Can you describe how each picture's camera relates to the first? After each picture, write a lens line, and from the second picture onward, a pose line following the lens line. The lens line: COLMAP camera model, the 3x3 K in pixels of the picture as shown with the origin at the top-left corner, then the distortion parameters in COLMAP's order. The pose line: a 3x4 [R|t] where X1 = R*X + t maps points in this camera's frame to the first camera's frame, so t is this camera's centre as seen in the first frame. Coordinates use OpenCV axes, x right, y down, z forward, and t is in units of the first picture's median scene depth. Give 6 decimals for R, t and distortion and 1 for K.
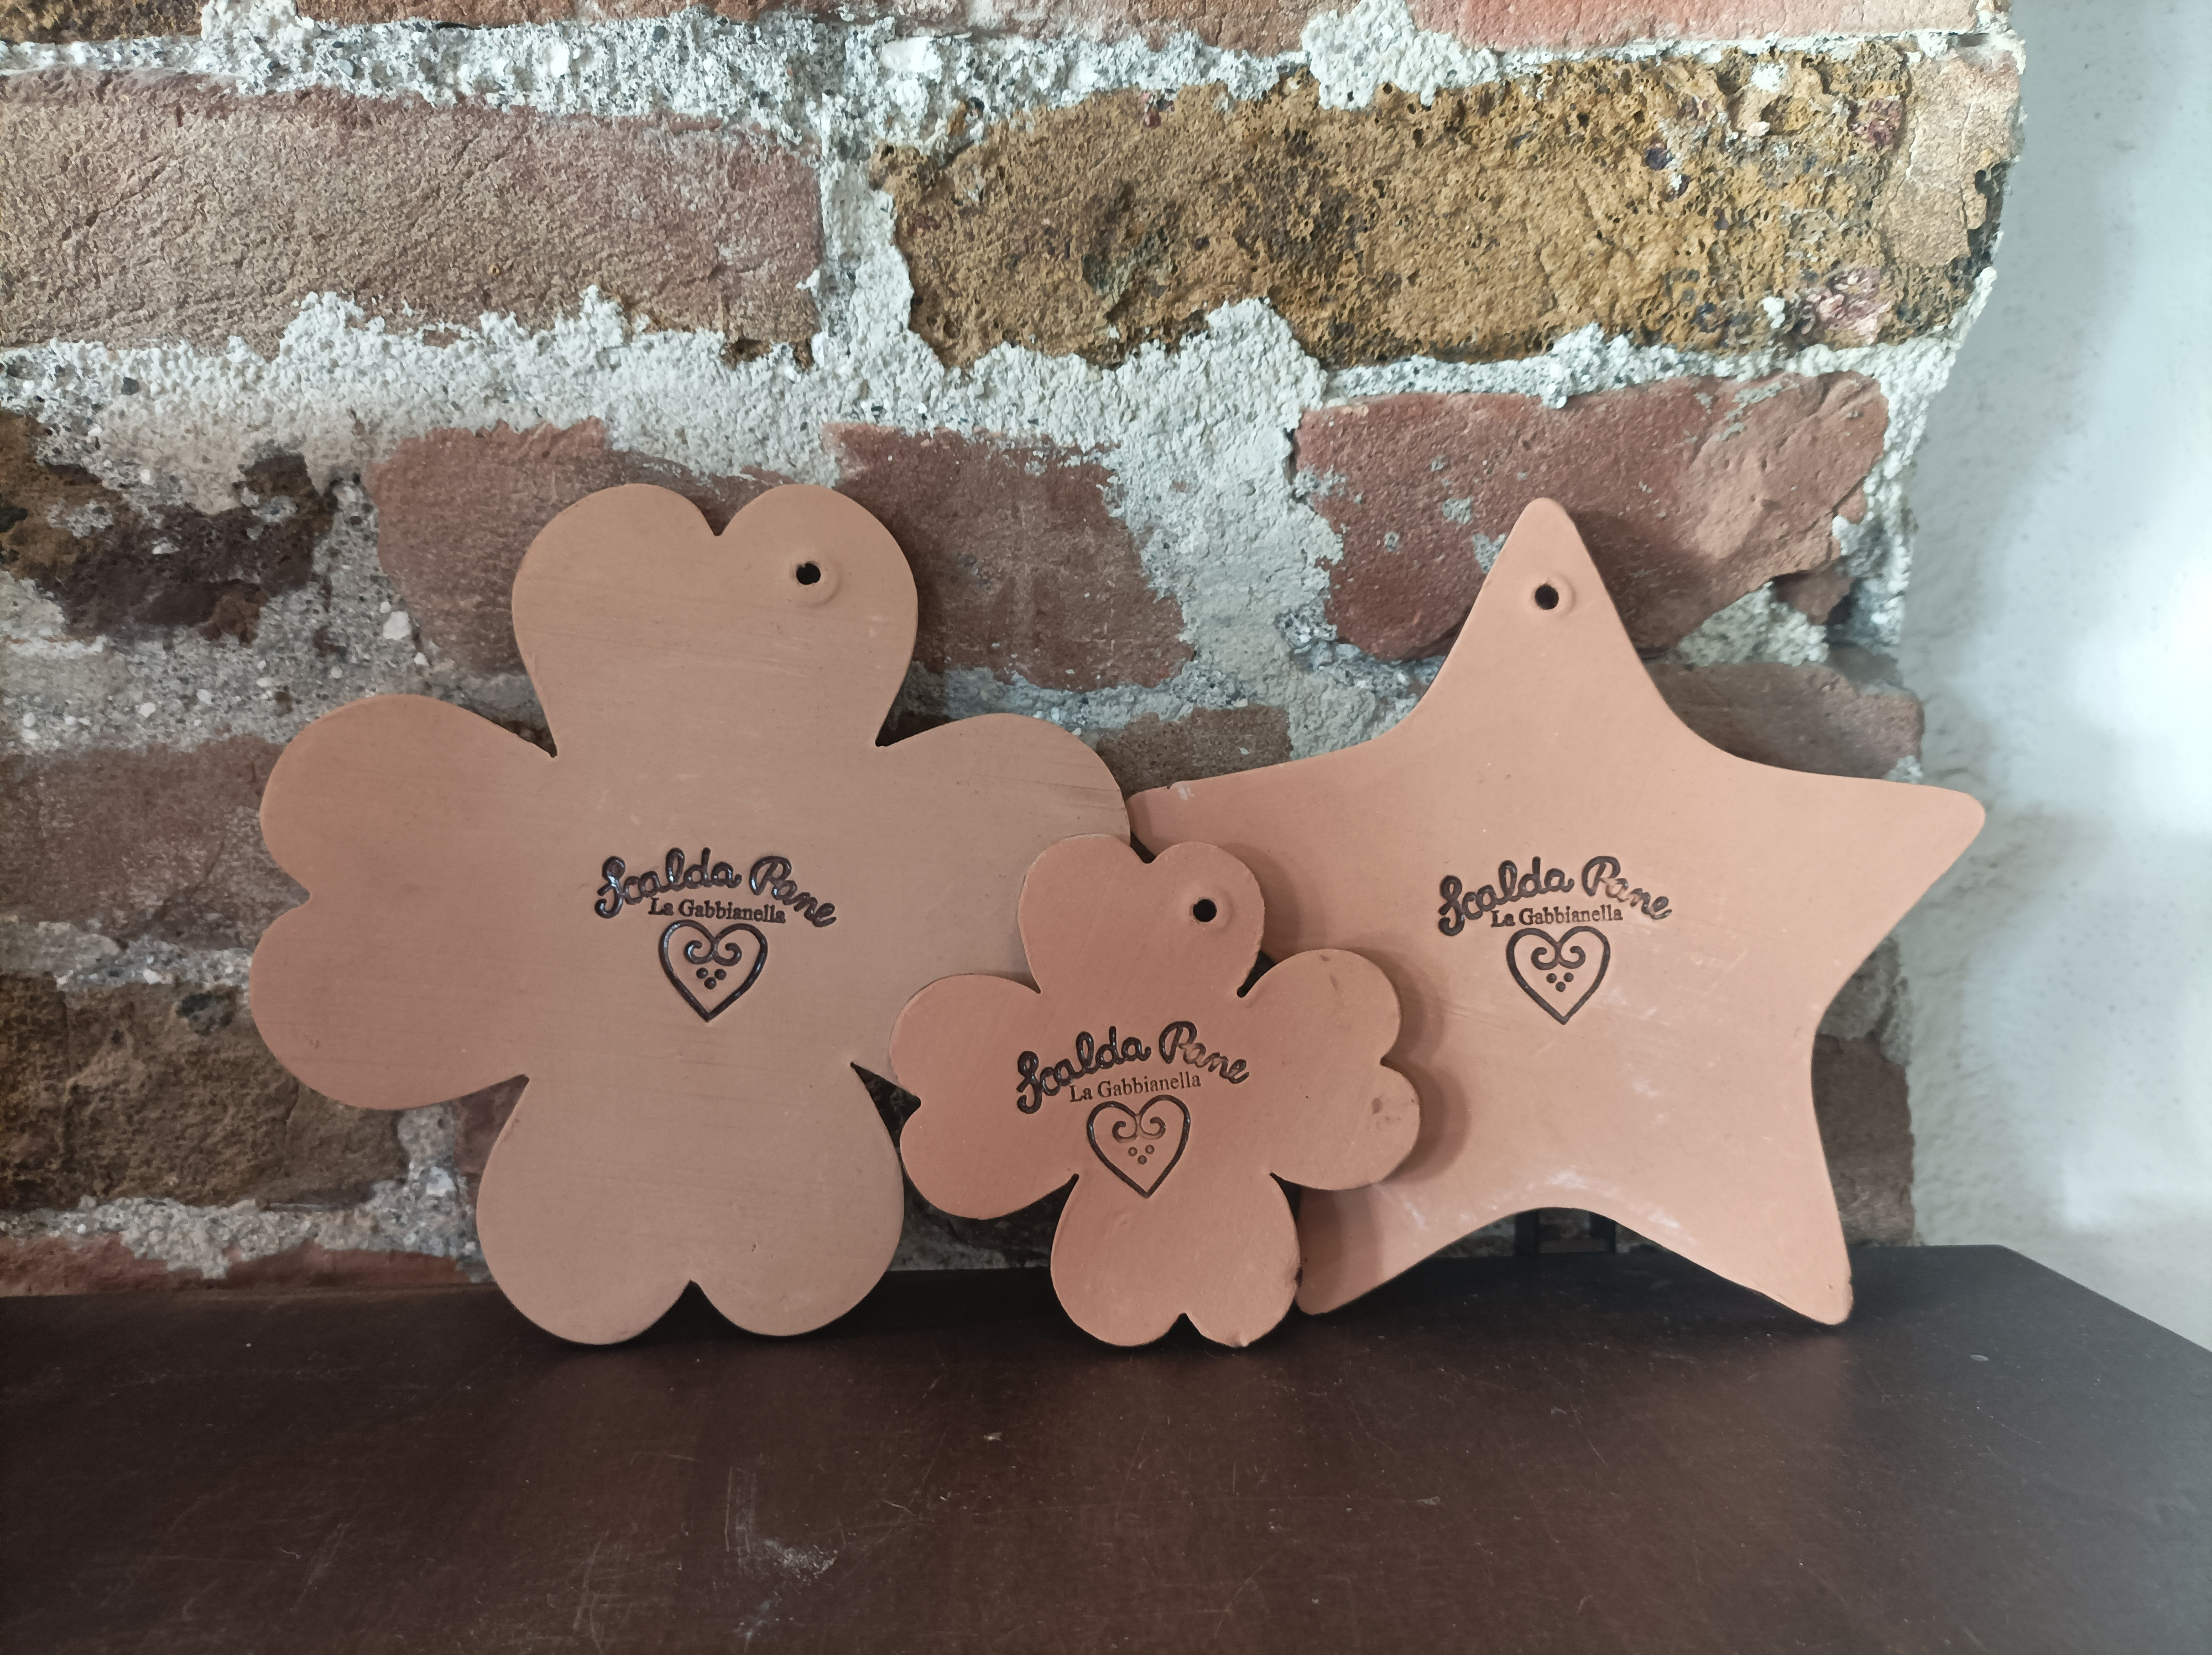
lens RADIAL K [[1689.2, 0, 1106.3], [0, 1689.2, 826.4], [0, 0, 1]] dist [0.005462, -0.011167]
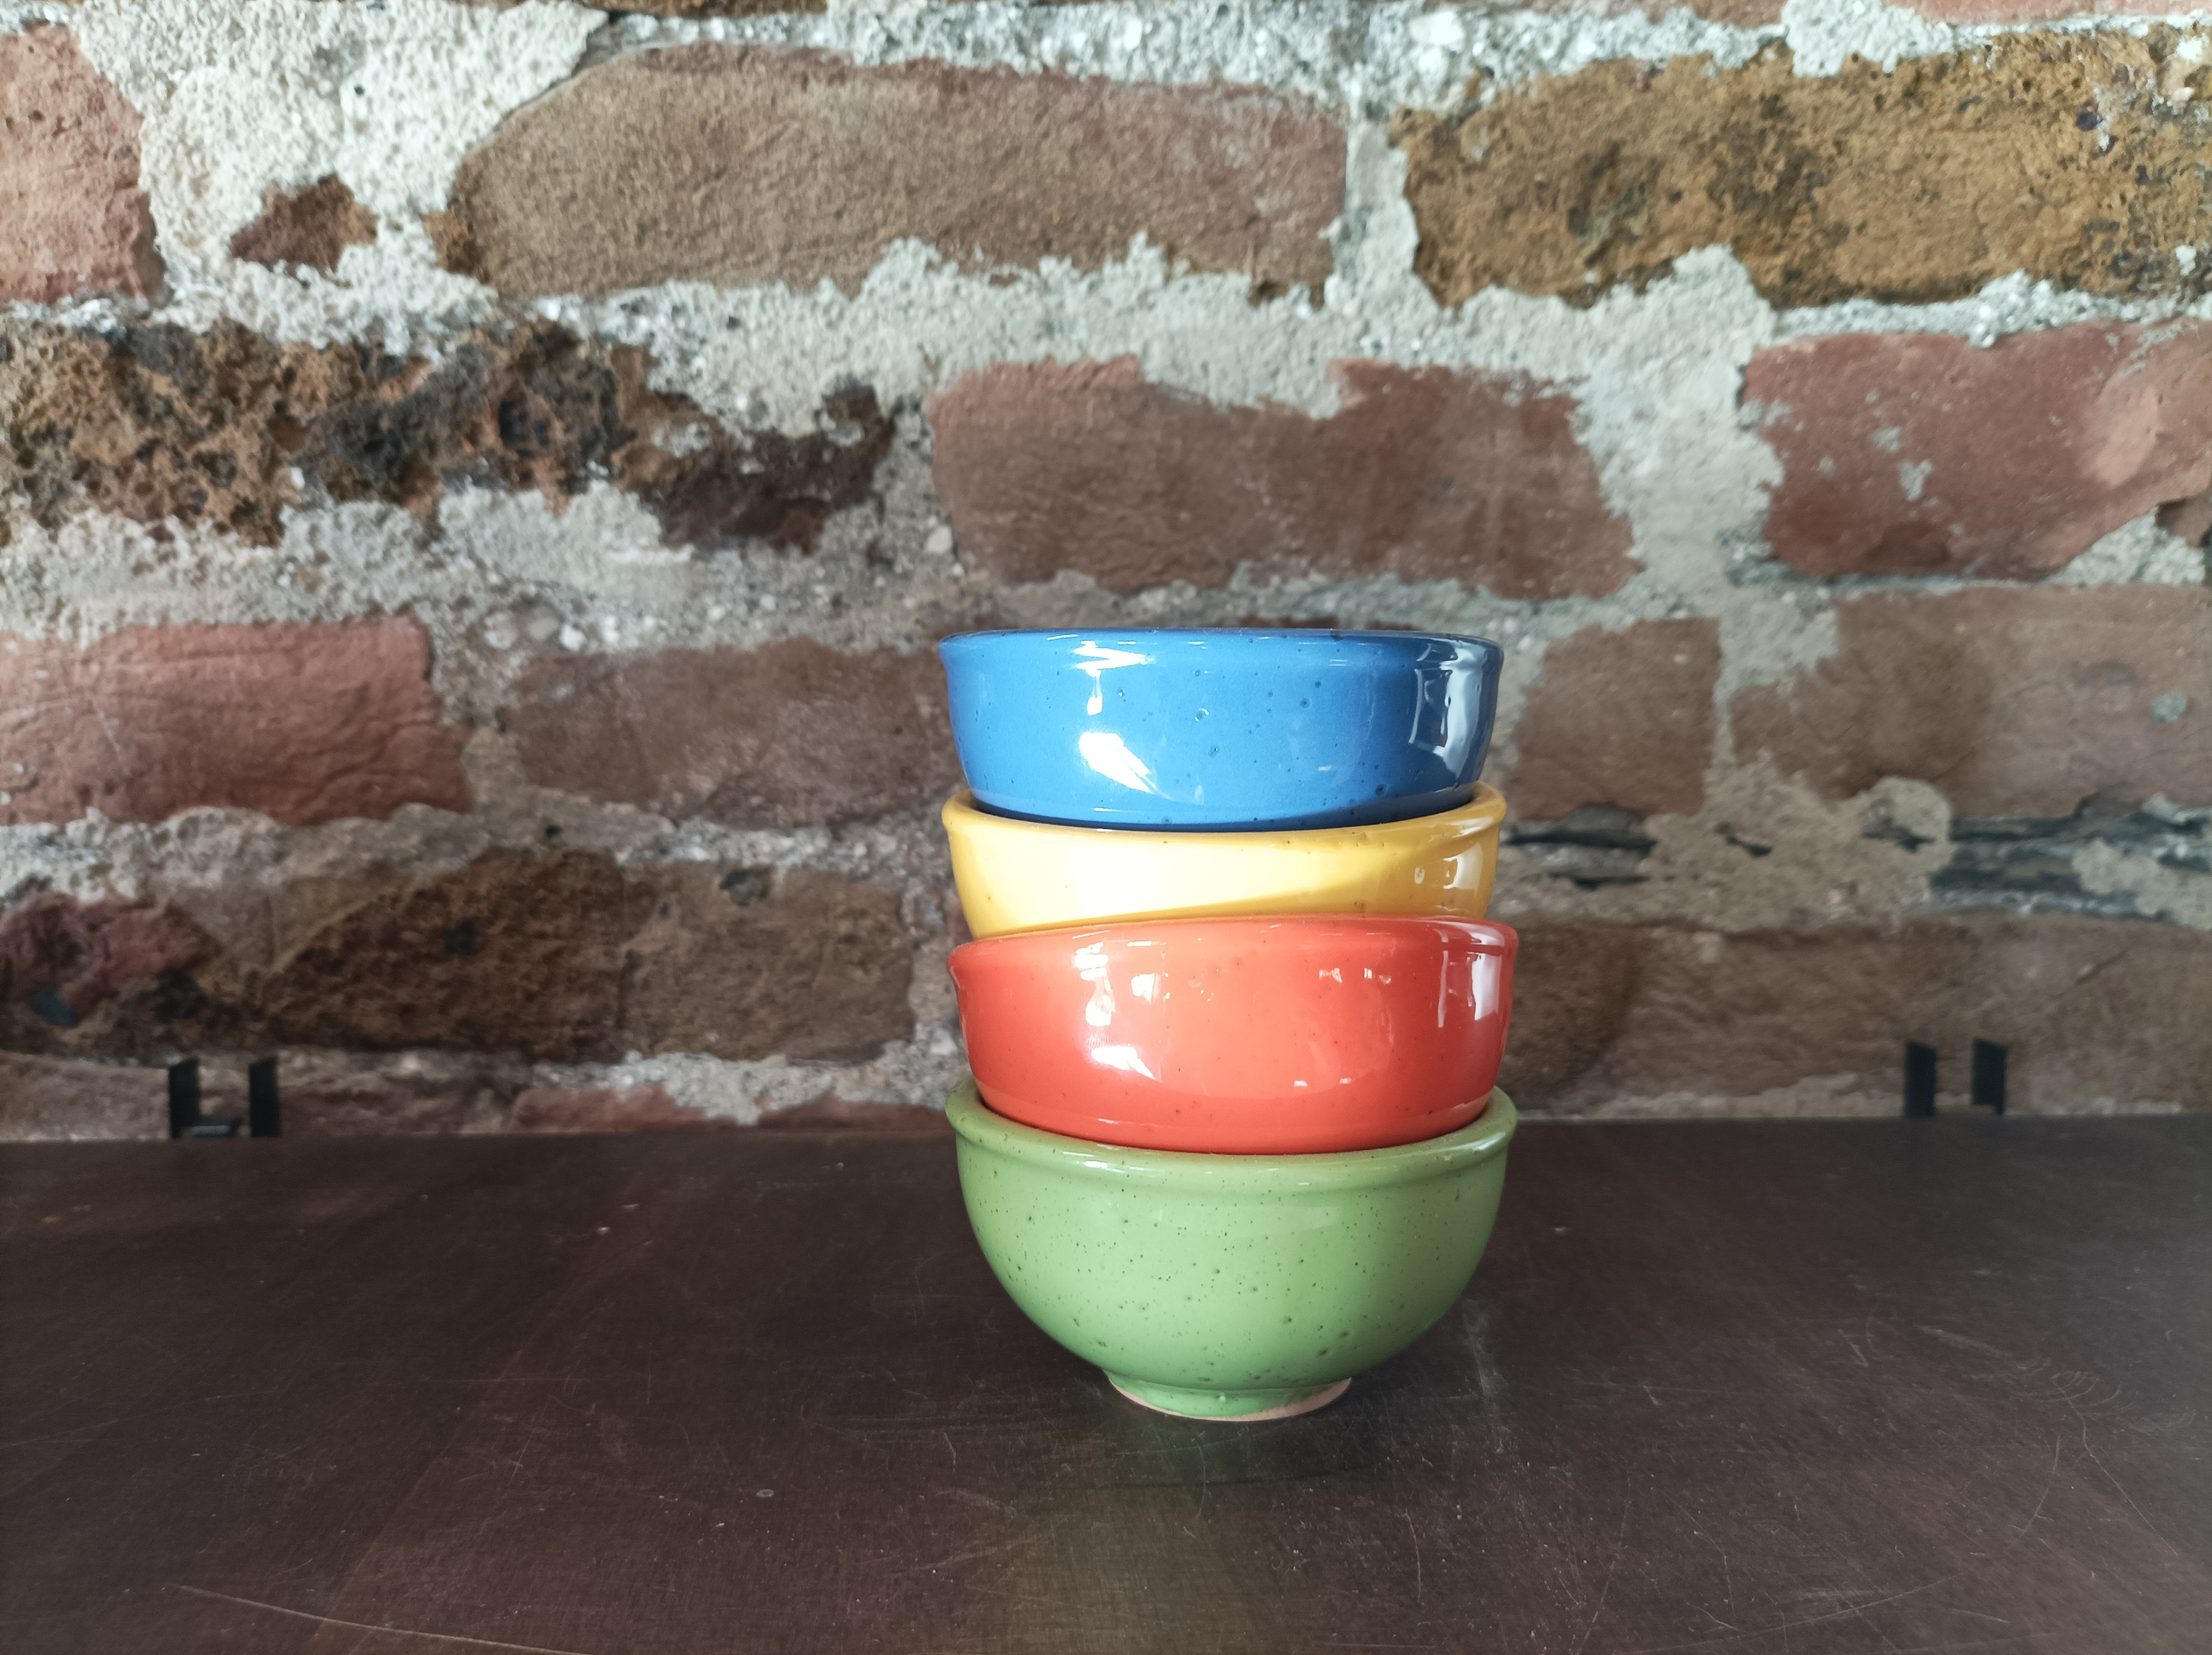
lens RADIAL K [[1699.9, 0, 1105.5], [0, 1699.9, 829.2], [0, 0, 1]] dist [-0.001074, -0.004857]
pose [[0.999712, 0.007064, -0.022942, -0.291417], [-0.007078, 0.999975, -0.000529, 0.076649], [0.022938, 0.000692, 0.999737, -0.132359]]
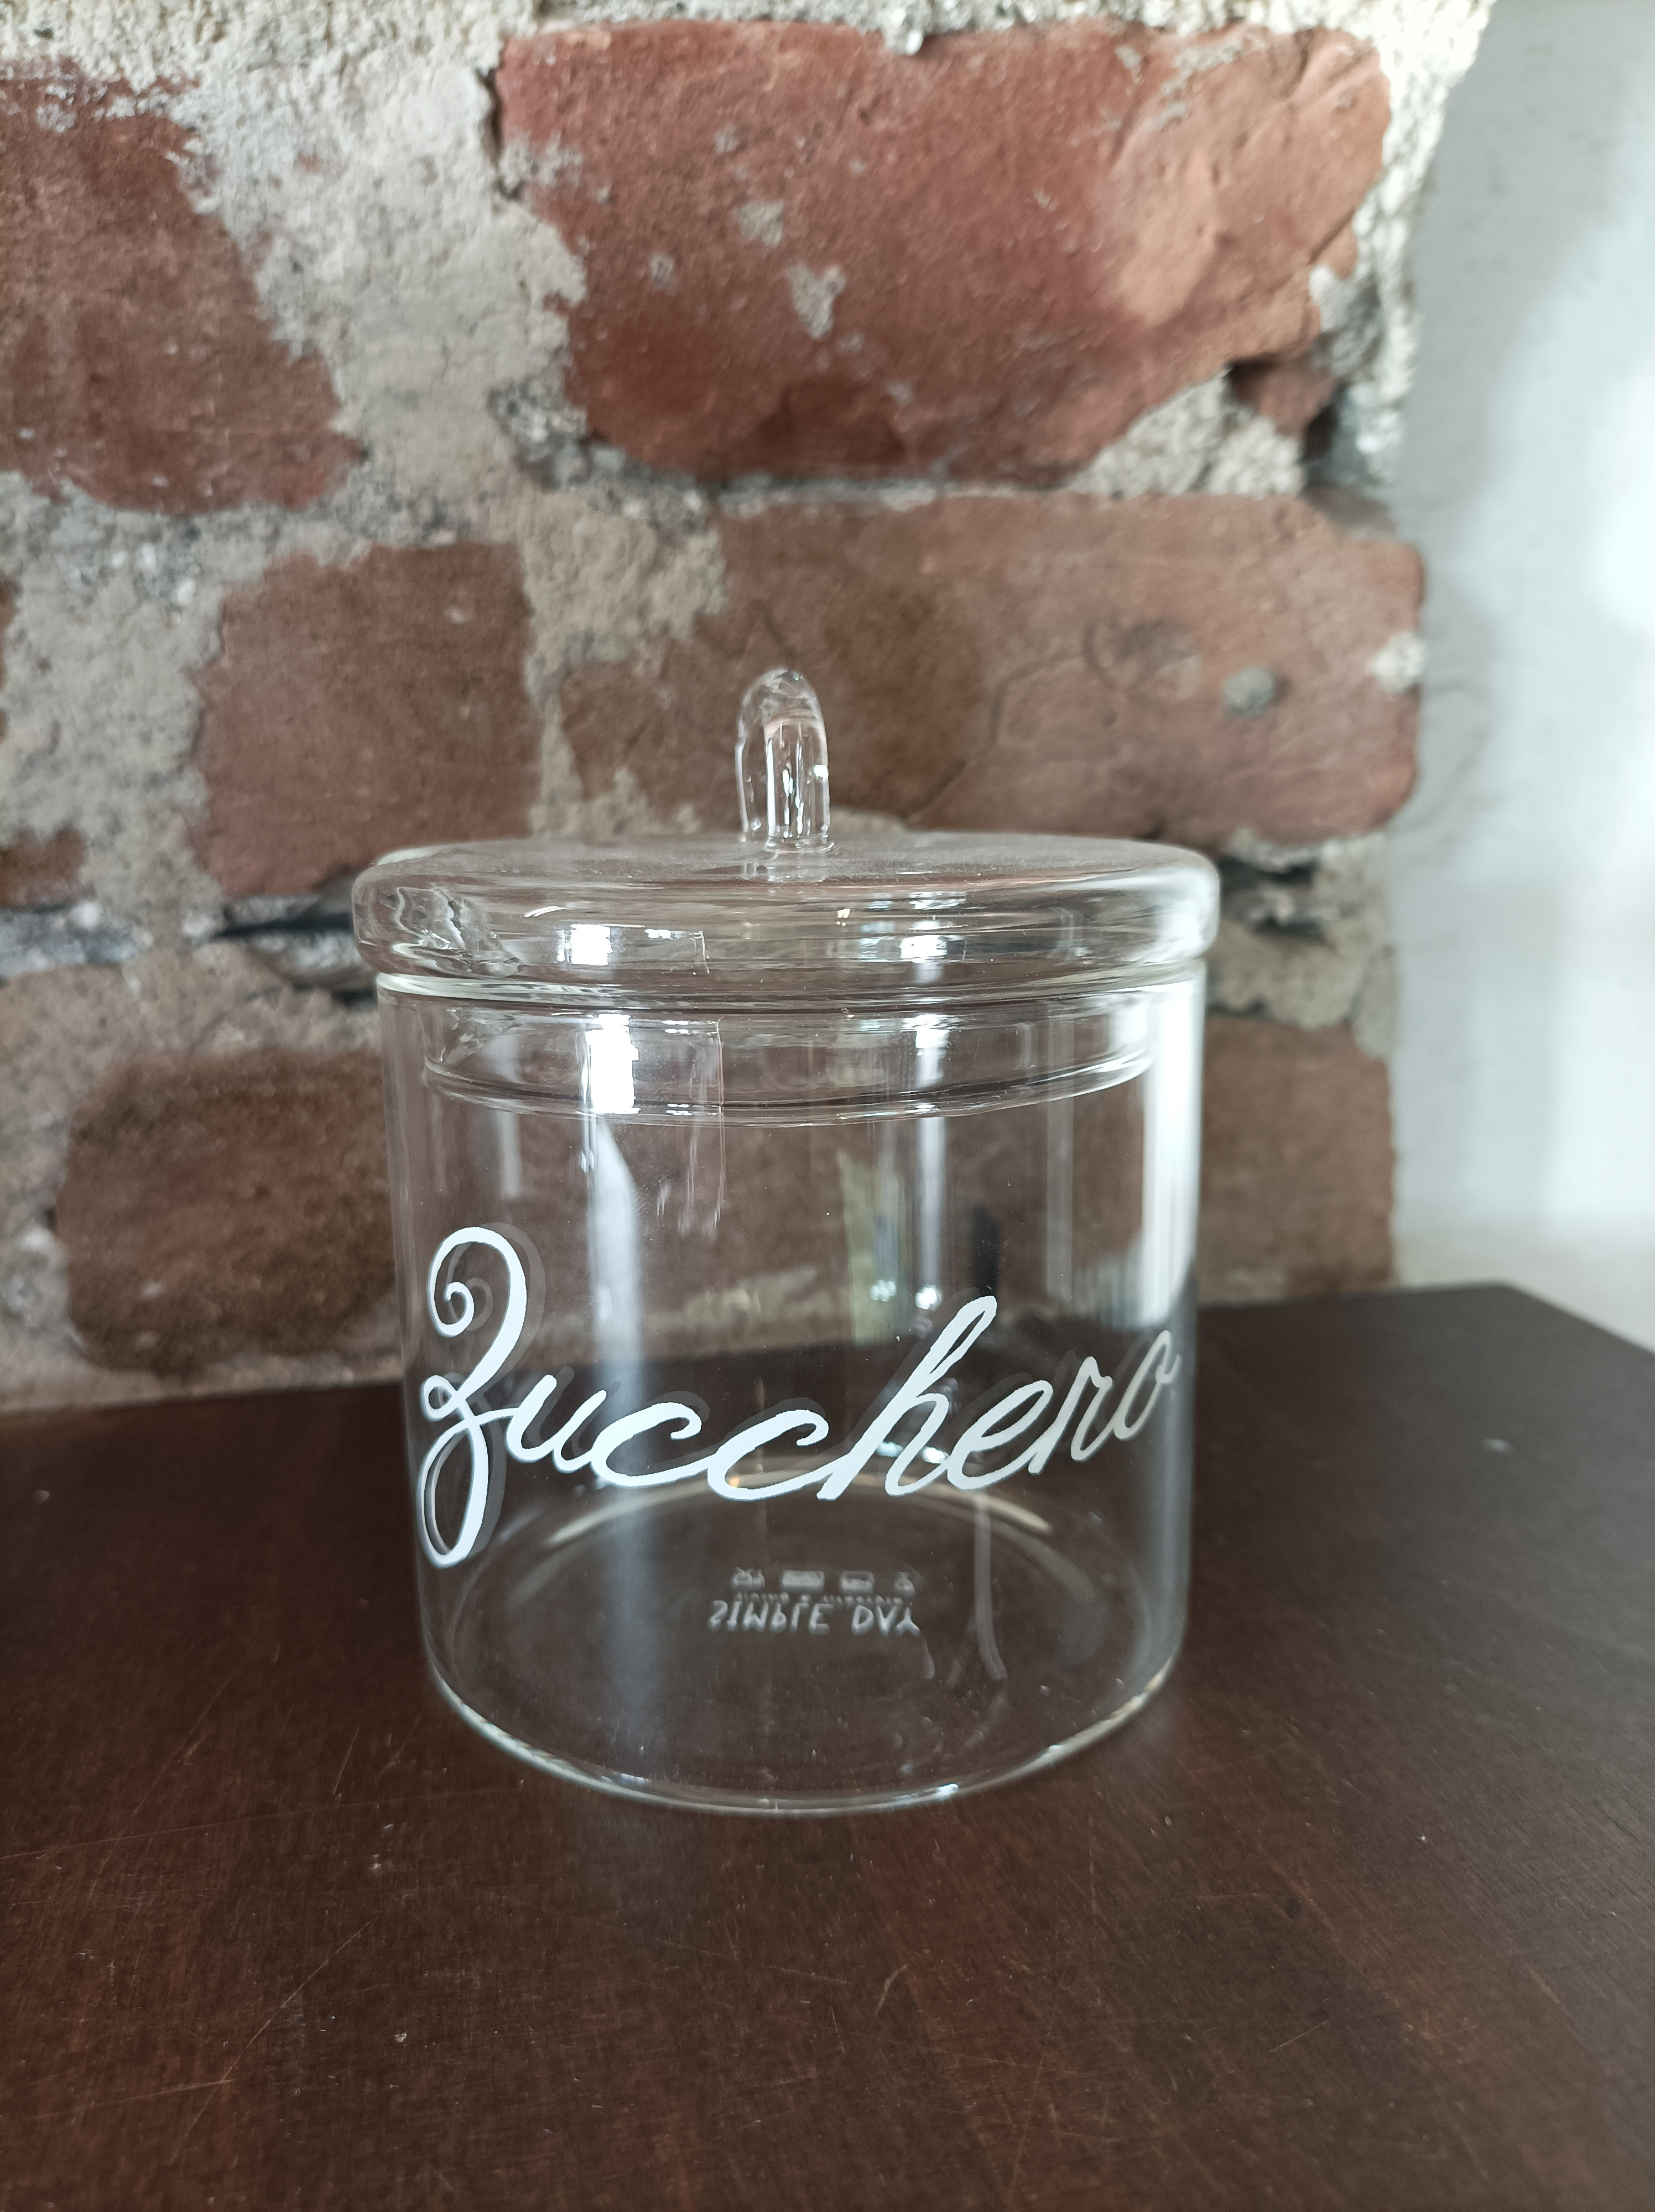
lens RADIAL K [[1729.7, 0, 827.2], [0, 1729.7, 1112.1], [0, 0, 1]] dist [-0.033081, 0.012908]
pose [[0.988426, -0.042203, 0.145719, 0.129207], [0.021712, 0.989992, 0.139446, 0.060782], [-0.150145, -0.134668, 0.979449, 0.326367]]
